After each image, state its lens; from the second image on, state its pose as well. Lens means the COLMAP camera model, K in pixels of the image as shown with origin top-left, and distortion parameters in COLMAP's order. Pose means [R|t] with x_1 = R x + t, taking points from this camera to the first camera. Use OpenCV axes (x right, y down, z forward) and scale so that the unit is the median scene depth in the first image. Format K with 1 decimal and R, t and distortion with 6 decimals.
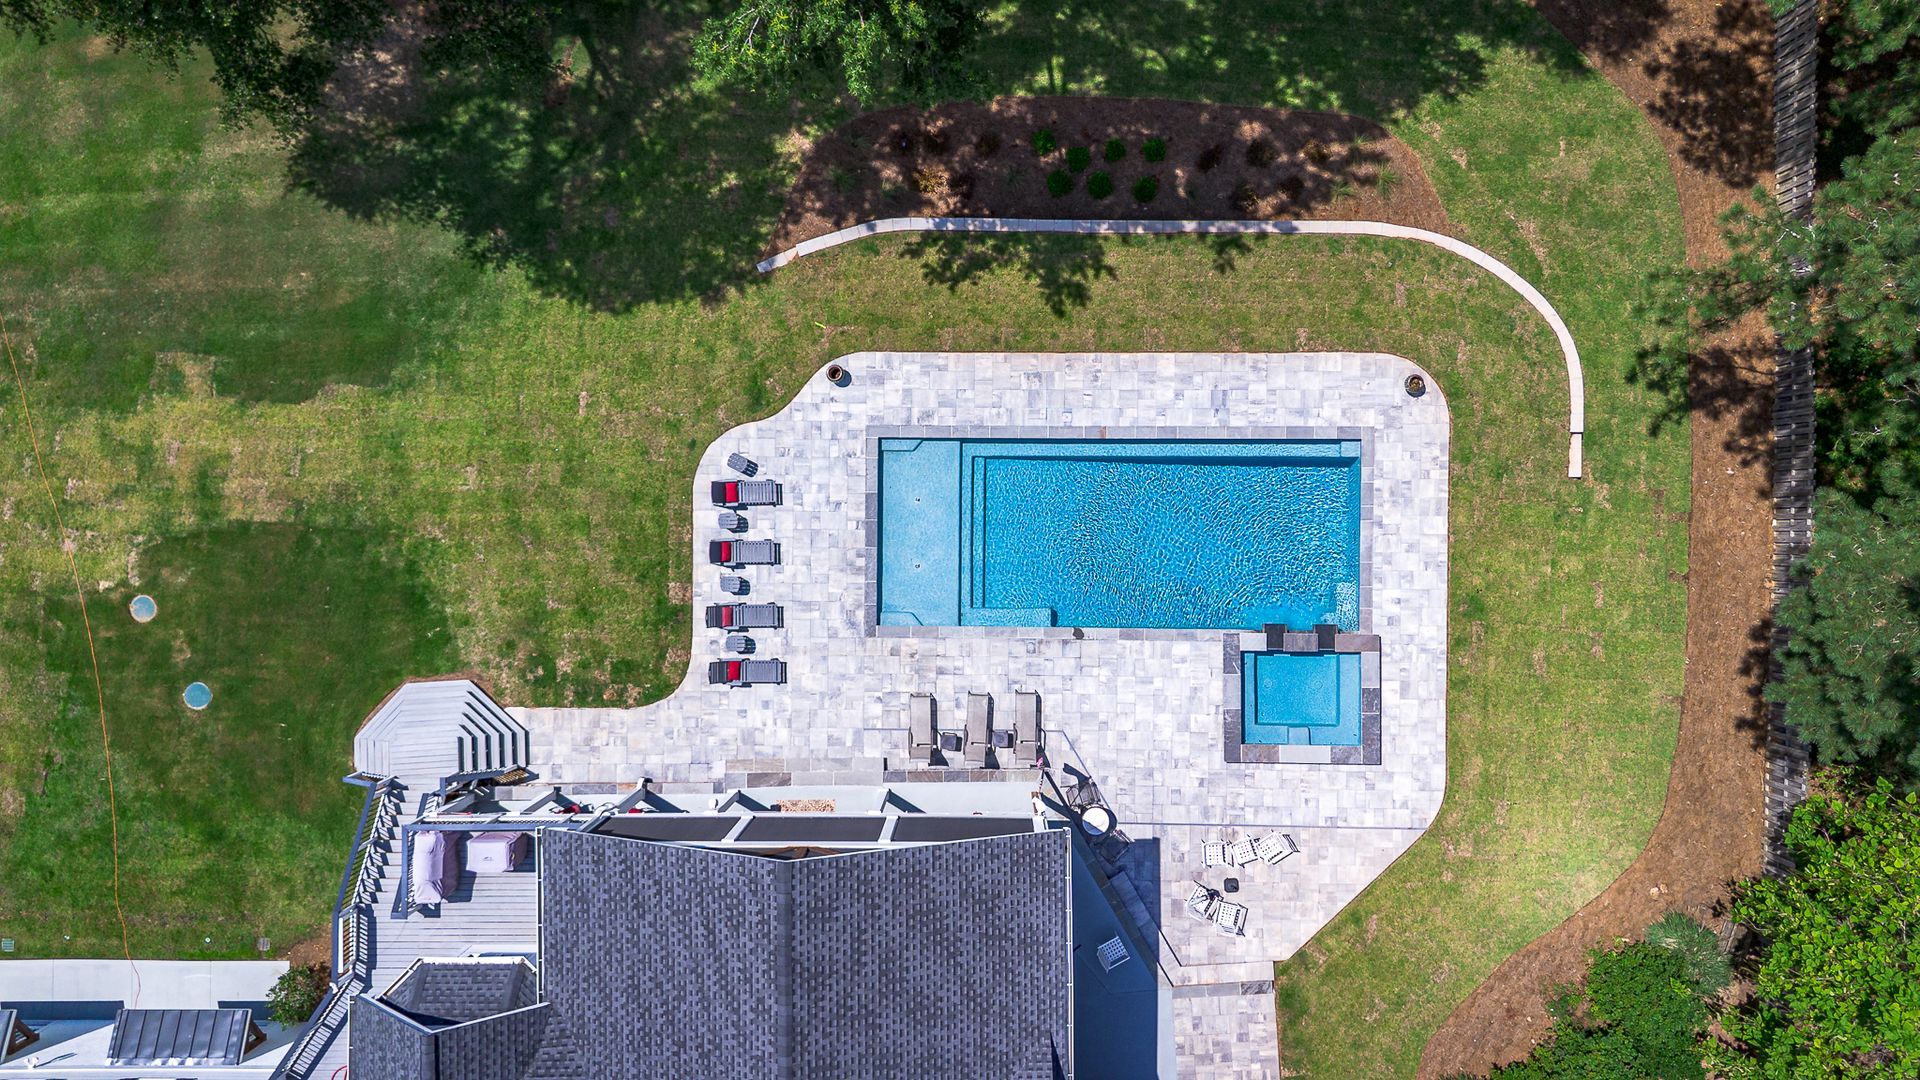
lens RADIAL K [[1325.4, 0, 956.3], [0, 1325.4, 533.3], [0, 0, 1]] dist [0.091824, -0.024152]
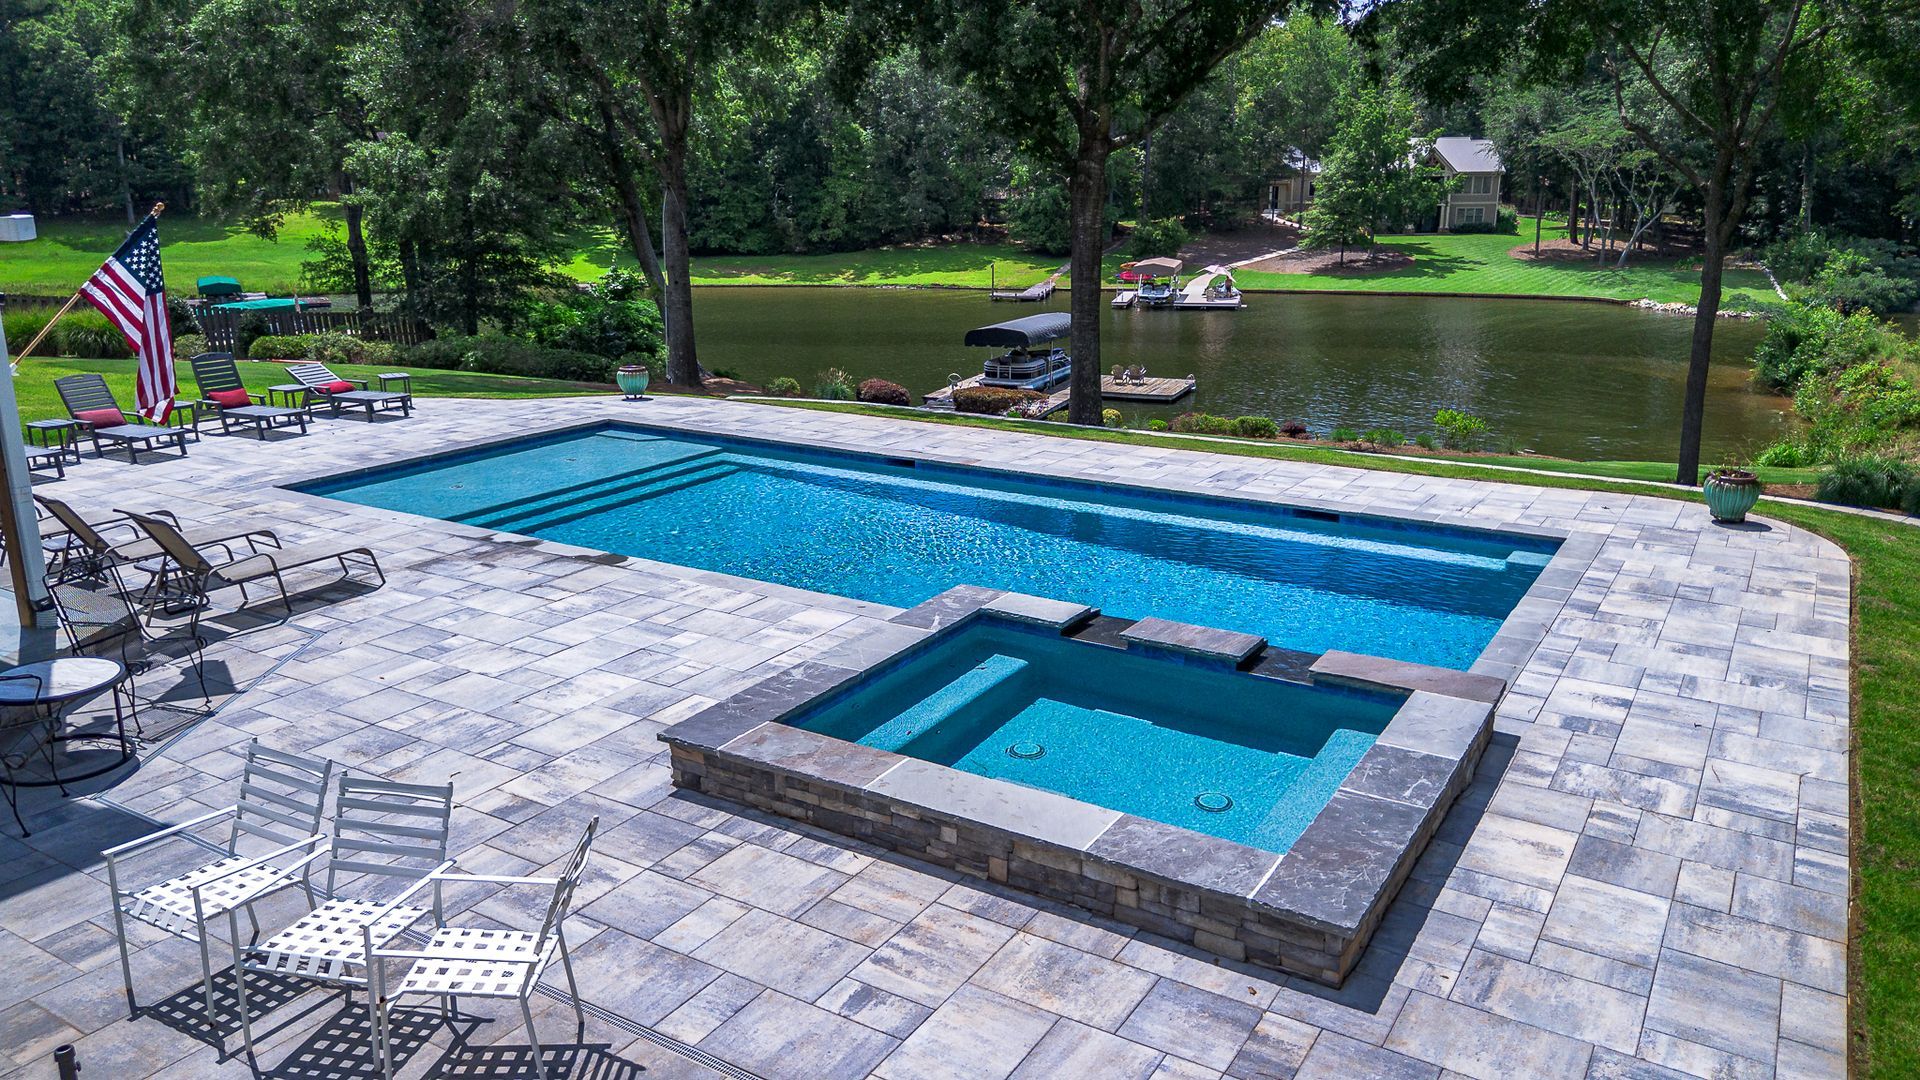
lens RADIAL K [[1362.7, 0, 962.1], [0, 1362.7, 545.6], [0, 0, 1]] dist [0.068141, -0.074833]
pose [[0.853573, 0.145123, -0.500352, 0.348398], [-0.520870, 0.218702, -0.825145, 0.321237], [-0.010320, 0.964940, 0.262268, 0.901910]]
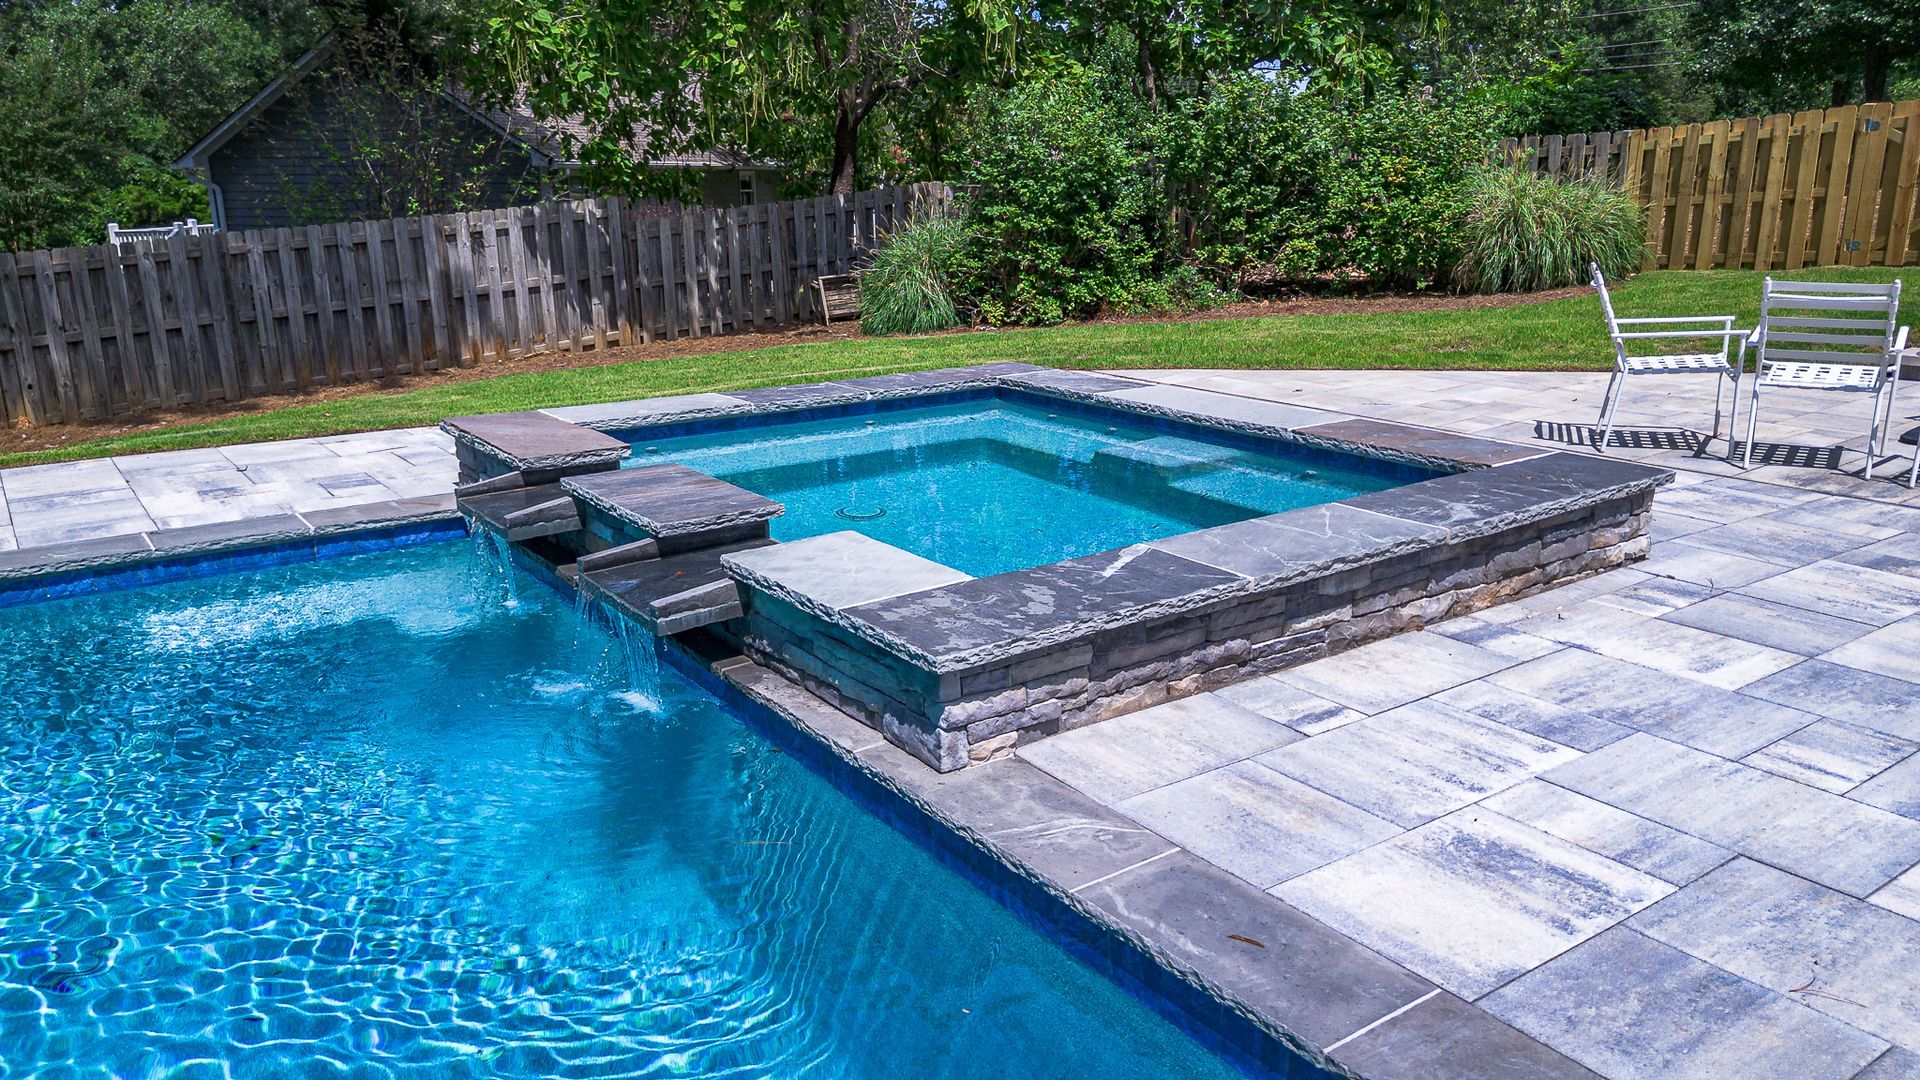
lens RADIAL K [[1362.7, 0, 960.6], [0, 1362.7, 536.8], [0, 0, 1]] dist [0.068141, -0.074833]
pose [[-0.590098, -0.193590, 0.783777, 0.127763], [0.807035, -0.167741, 0.566178, 0.025308], [0.021865, 0.966637, 0.255217, 0.958267]]
